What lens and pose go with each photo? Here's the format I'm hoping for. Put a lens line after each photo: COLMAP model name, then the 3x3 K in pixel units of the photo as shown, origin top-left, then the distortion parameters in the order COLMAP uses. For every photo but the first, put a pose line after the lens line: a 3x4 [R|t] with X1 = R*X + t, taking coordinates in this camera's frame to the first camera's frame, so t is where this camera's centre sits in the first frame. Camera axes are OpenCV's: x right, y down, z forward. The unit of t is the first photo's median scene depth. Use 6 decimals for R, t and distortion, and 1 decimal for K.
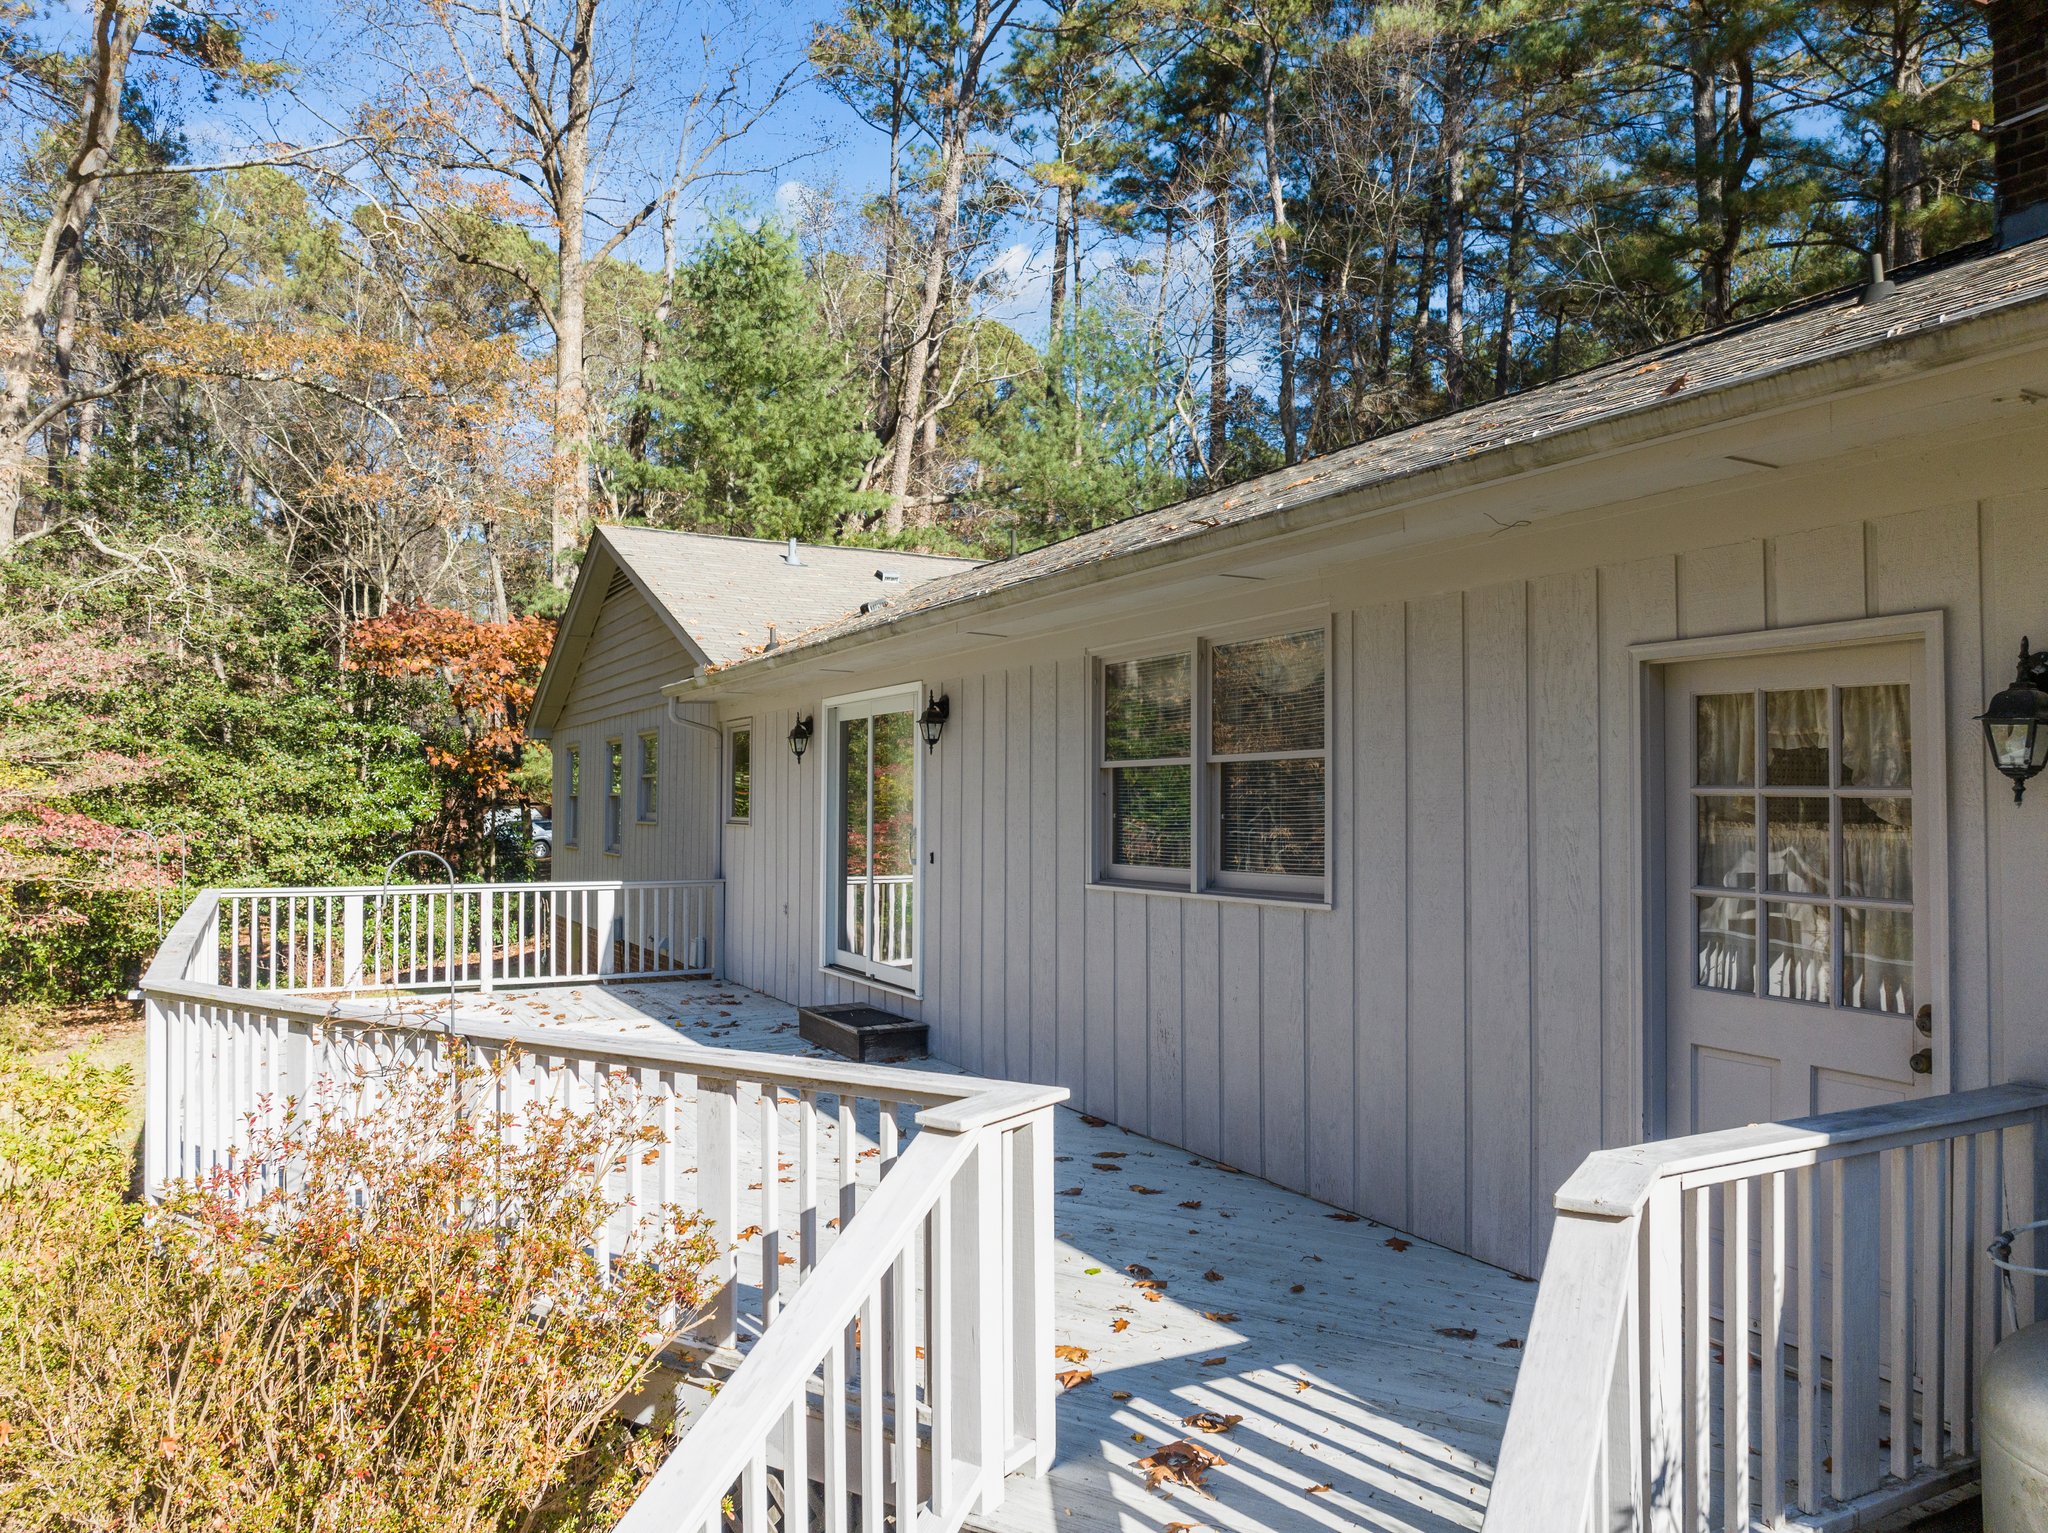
lens RADIAL K [[1466.9, 0, 1024.0], [0, 1466.9, 766.5], [0, 0, 1]] dist [-0.027350, -0.002936]
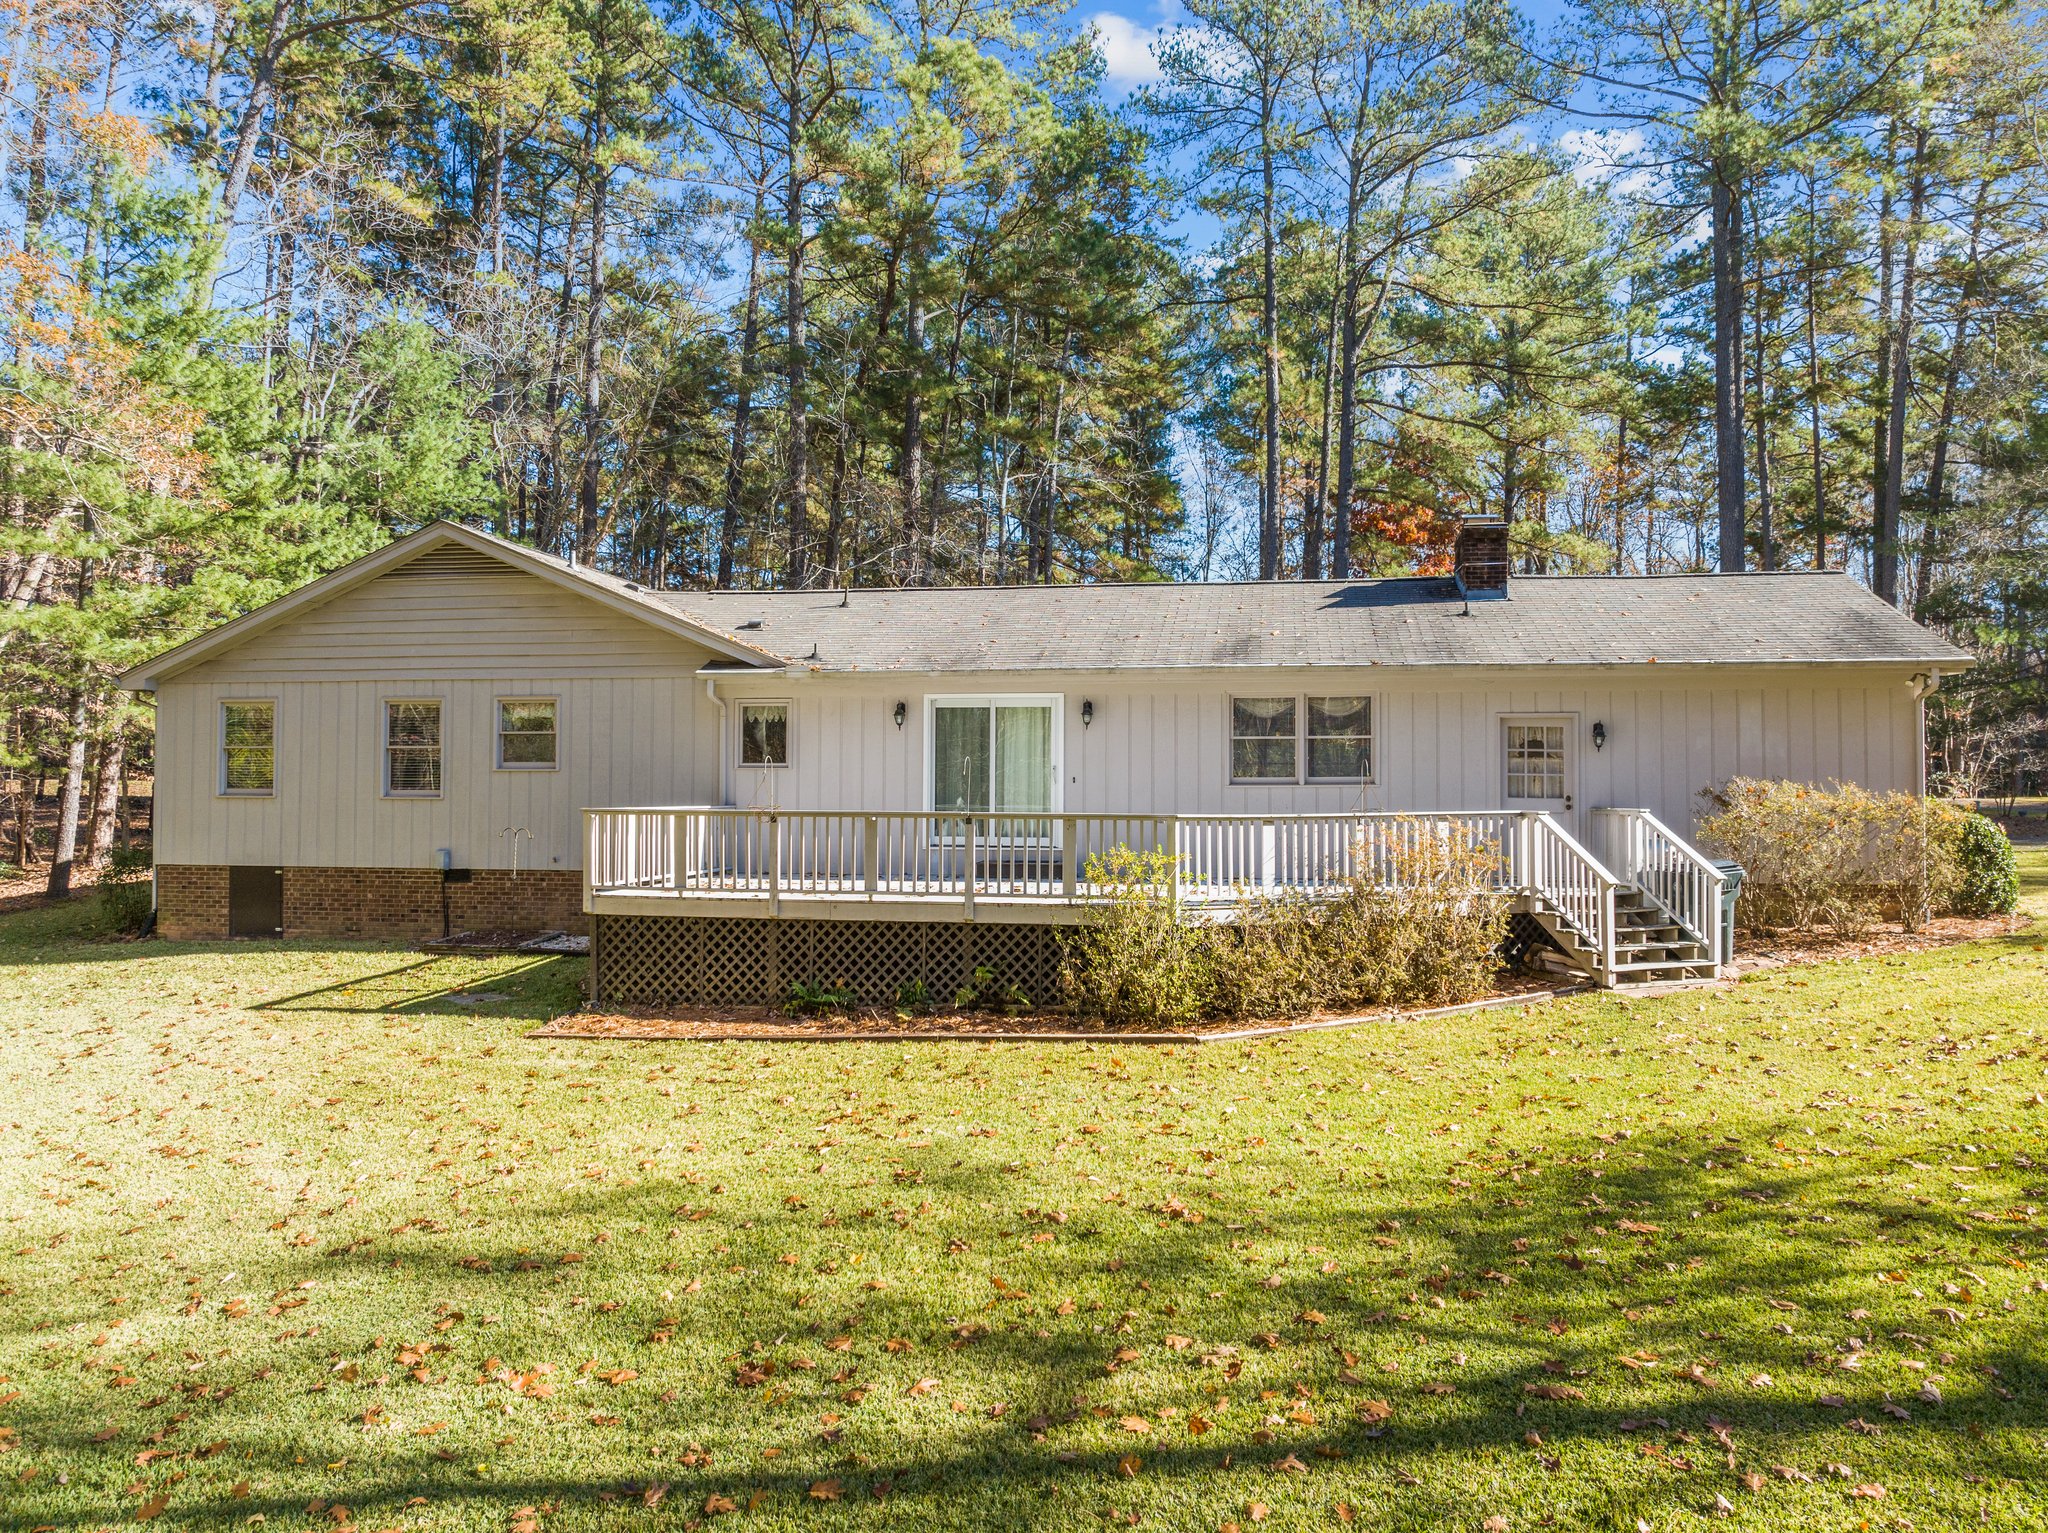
lens RADIAL K [[1466.9, 0, 1024.0], [0, 1466.9, 766.5], [0, 0, 1]] dist [-0.027350, -0.002936]
pose [[0.605419, 0.001340, 0.795906, -0.591632], [-0.021917, 0.999647, 0.014989, 0.005255], [-0.795605, -0.026518, 0.605235, -0.064959]]
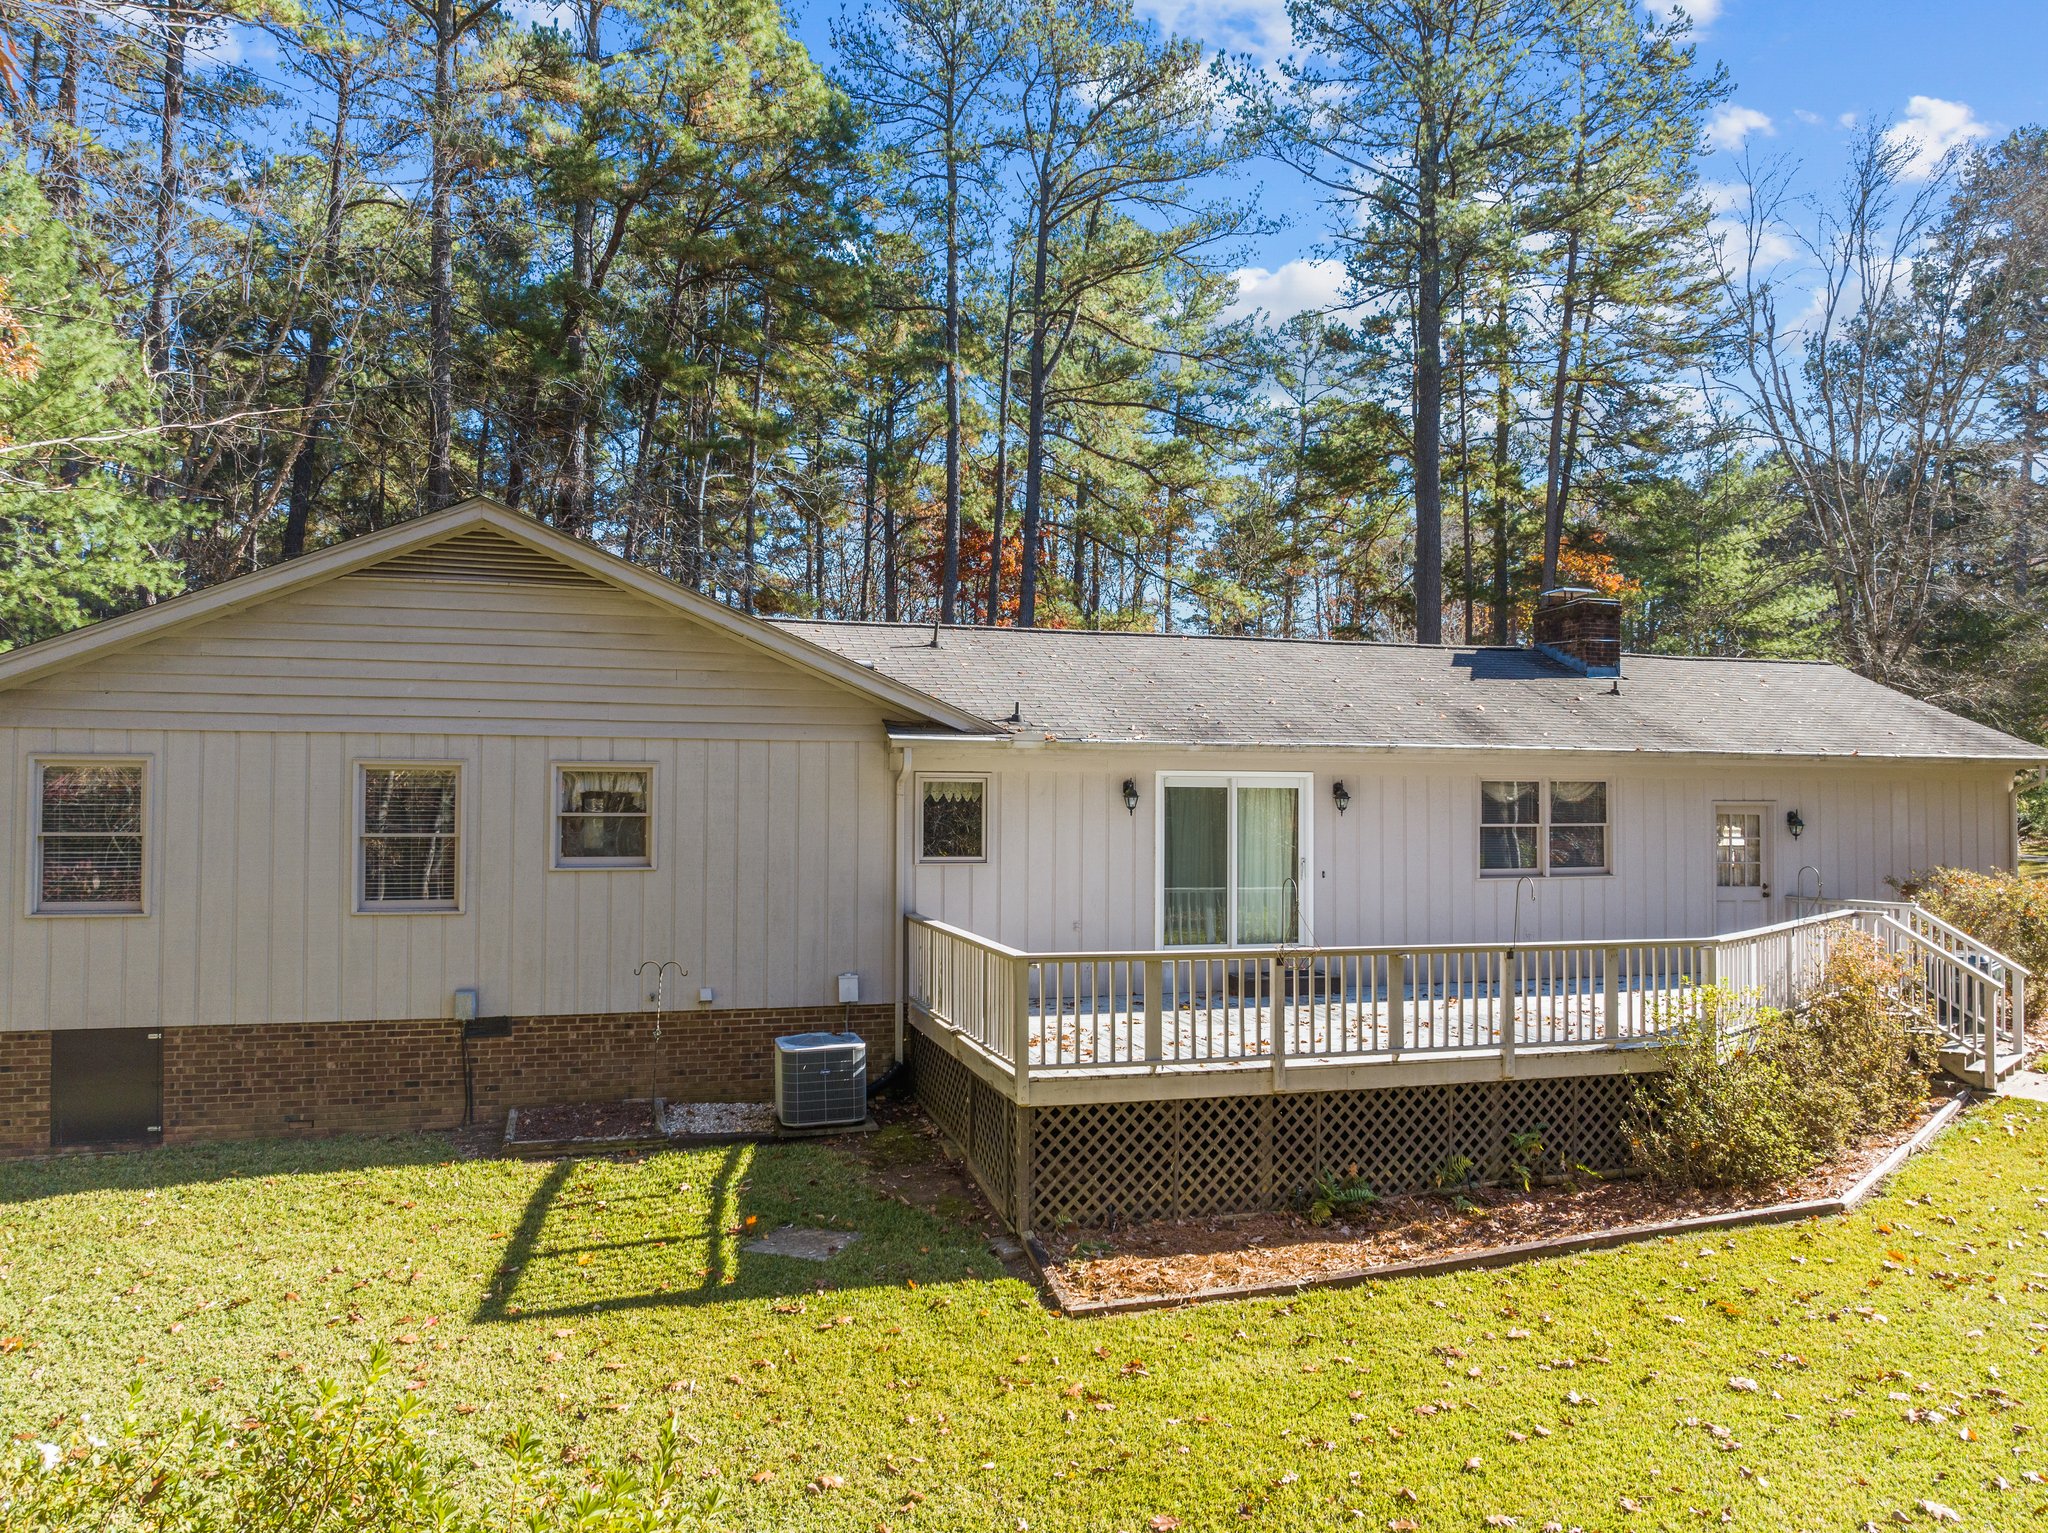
lens RADIAL K [[1466.9, 0, 1024.0], [0, 1466.9, 766.5], [0, 0, 1]] dist [-0.027350, -0.002936]
pose [[0.195228, 0.011174, 0.980694, -0.628499], [-0.035844, 0.999348, -0.004251, -0.015280], [-0.980103, -0.034322, 0.195501, 0.342359]]
